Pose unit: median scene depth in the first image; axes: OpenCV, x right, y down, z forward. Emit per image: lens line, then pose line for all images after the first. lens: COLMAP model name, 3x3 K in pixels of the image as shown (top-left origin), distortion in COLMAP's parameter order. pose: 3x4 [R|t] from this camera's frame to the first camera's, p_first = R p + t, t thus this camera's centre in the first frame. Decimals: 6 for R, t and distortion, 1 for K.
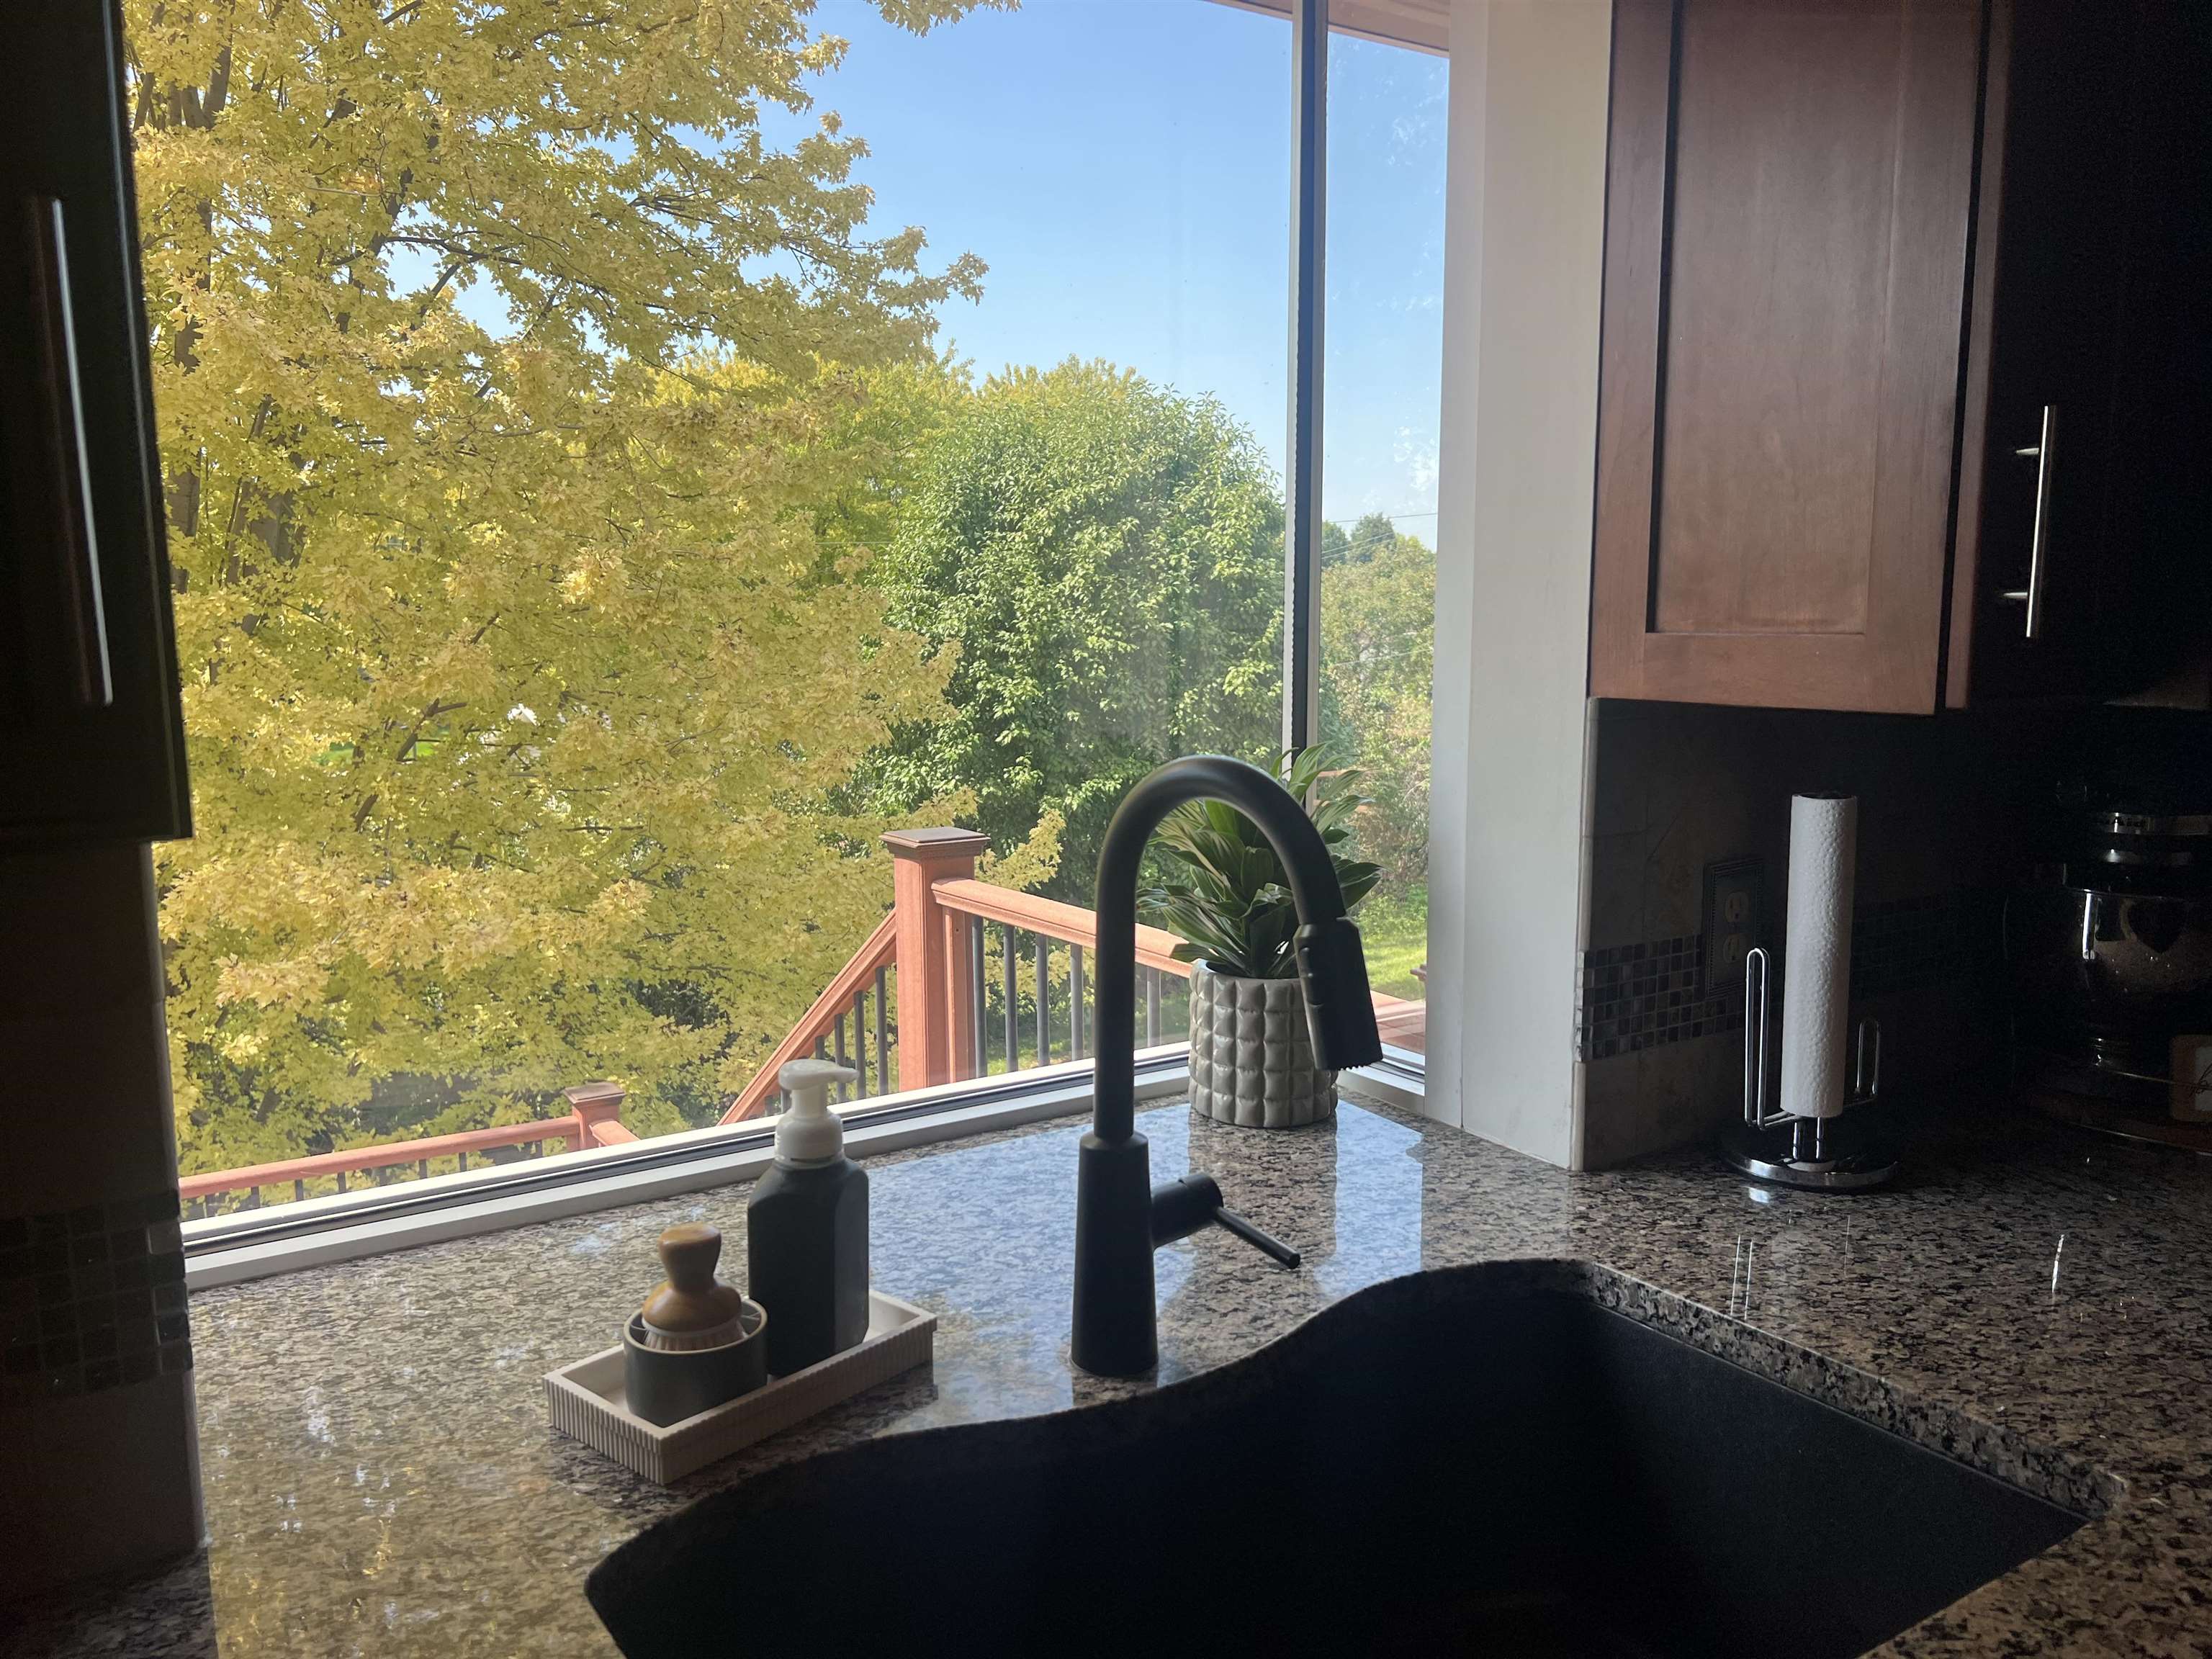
lens RADIAL K [[1671.0, 0, 1136.0], [0, 1671.0, 840.9], [0, 0, 1]] dist [0.062022, -0.077465]
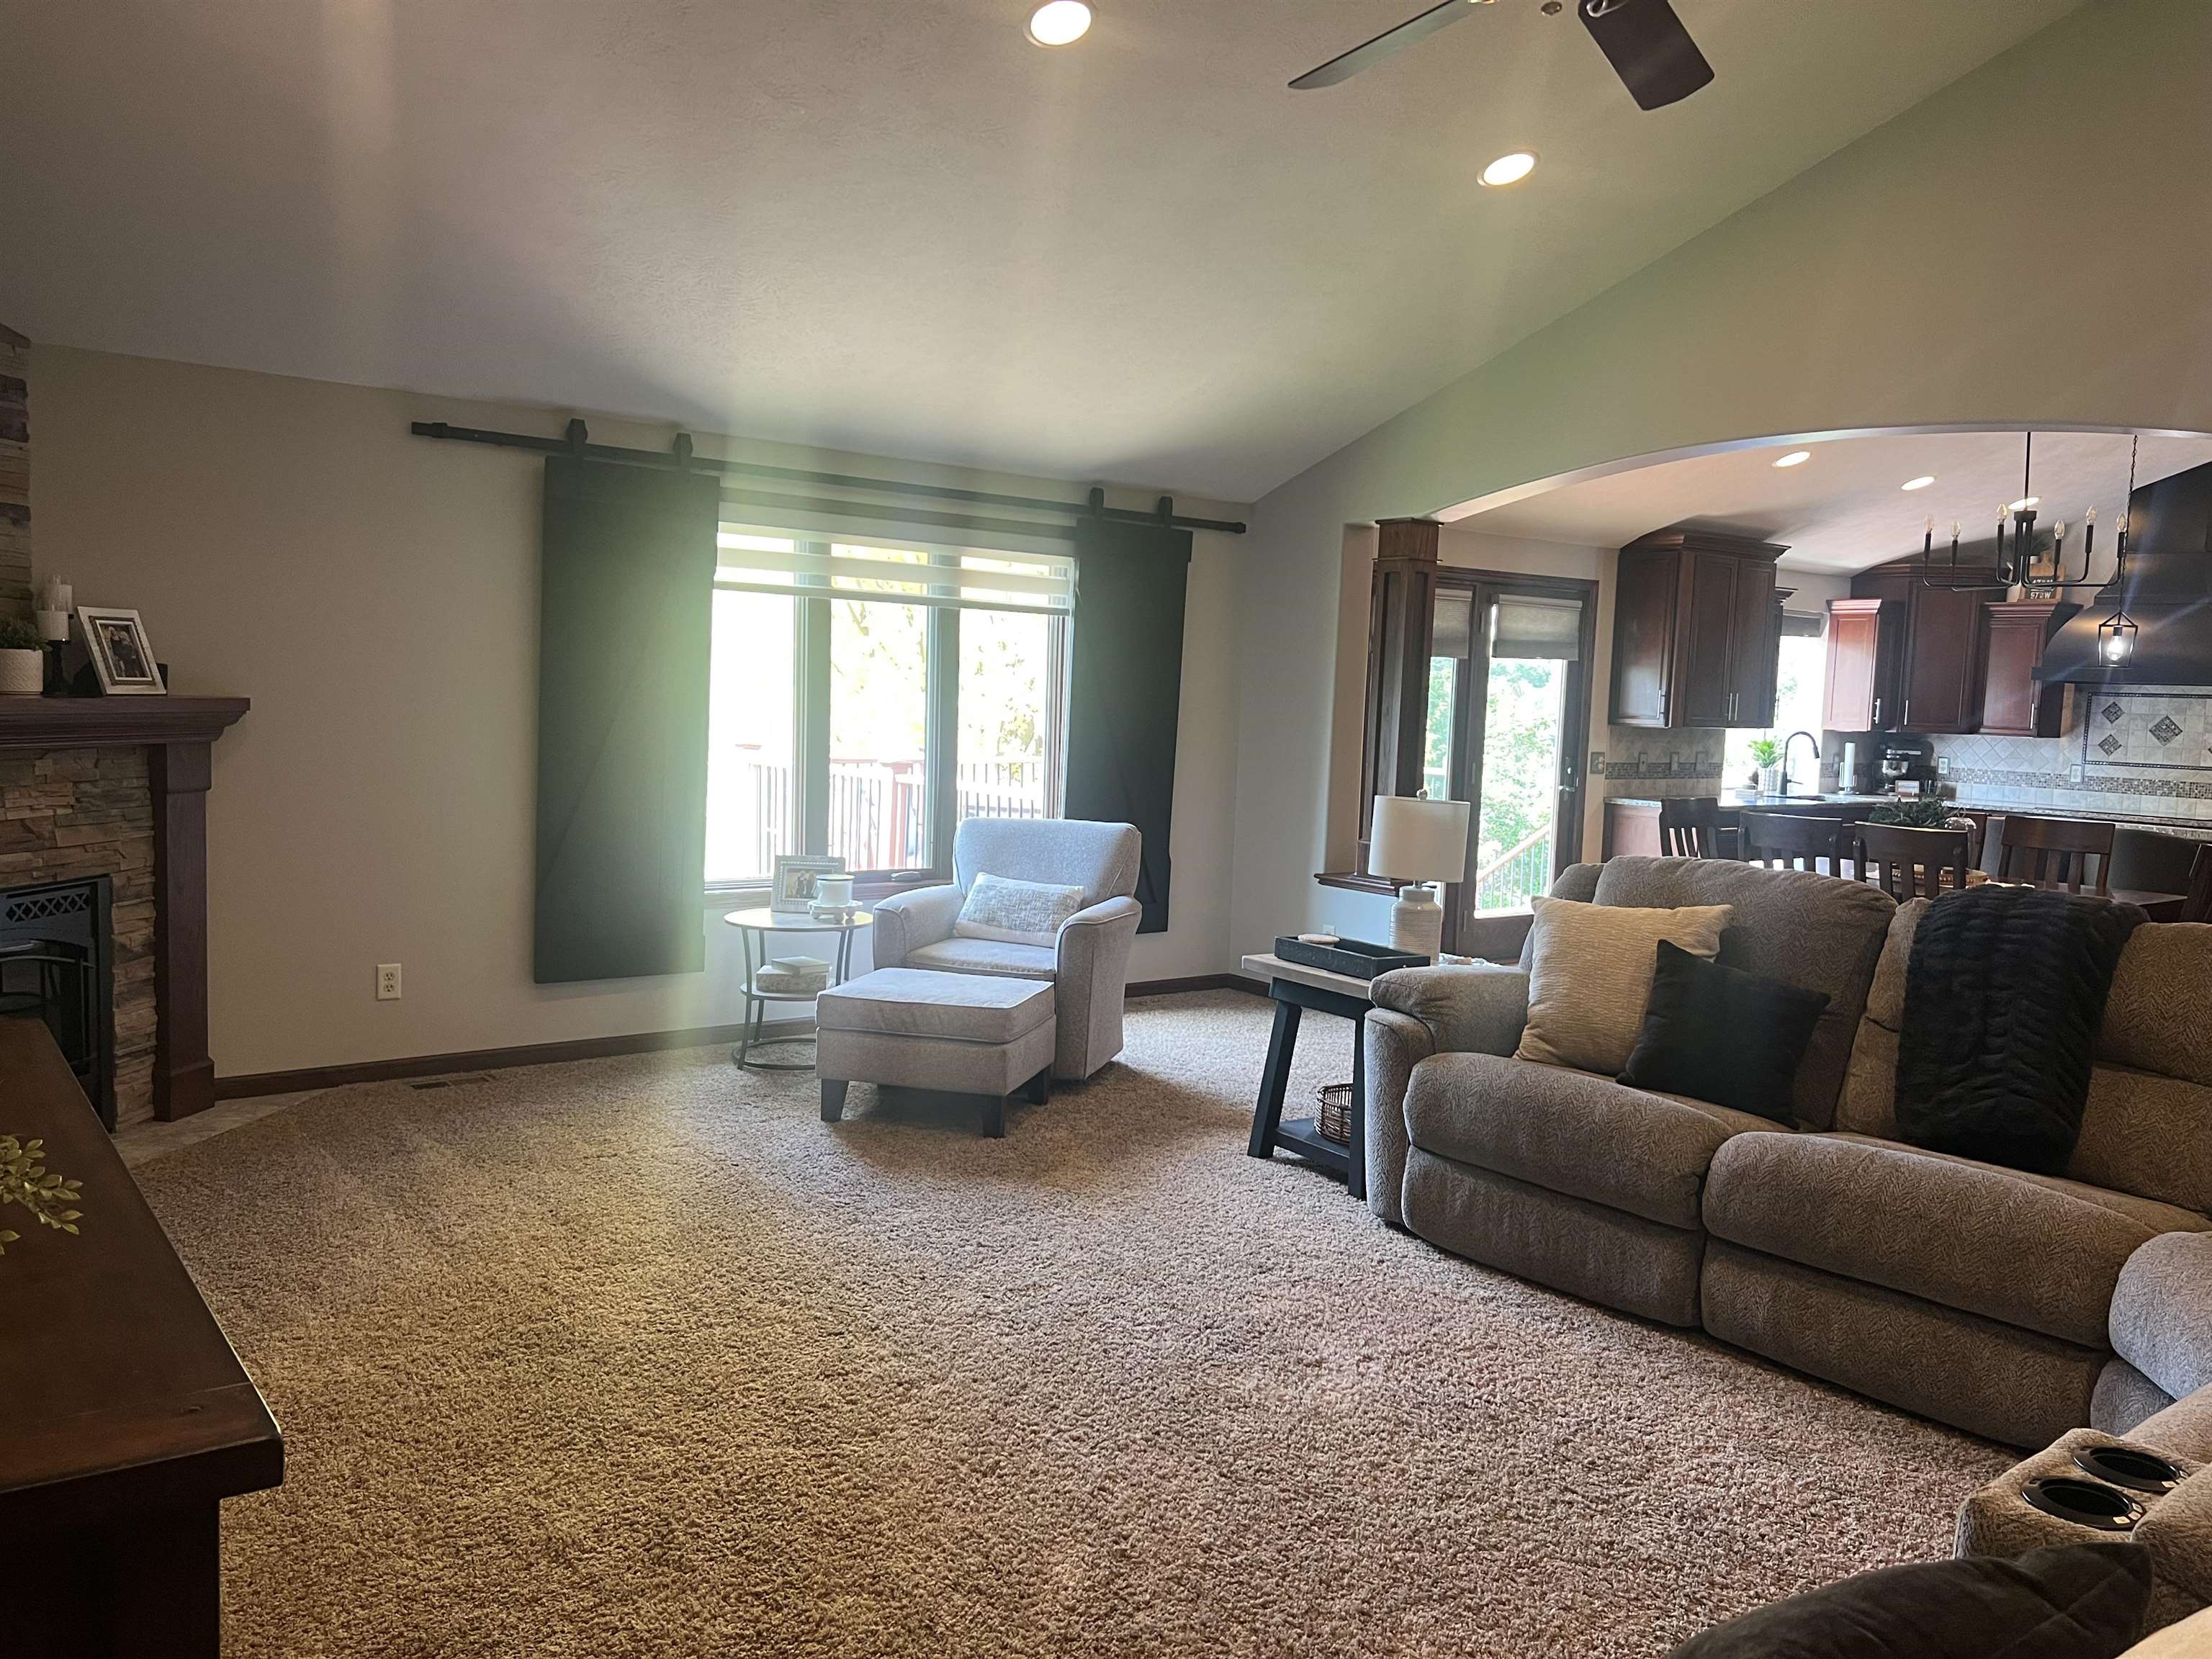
lens RADIAL K [[1671.0, 0, 1136.0], [0, 1671.0, 840.9], [0, 0, 1]] dist [0.062022, -0.077465]
pose [[0.996286, 0.036051, 0.078192, -3.329138], [-0.032820, 0.998569, -0.042229, 0.827914], [-0.079603, 0.039506, 0.996044, -6.194230]]
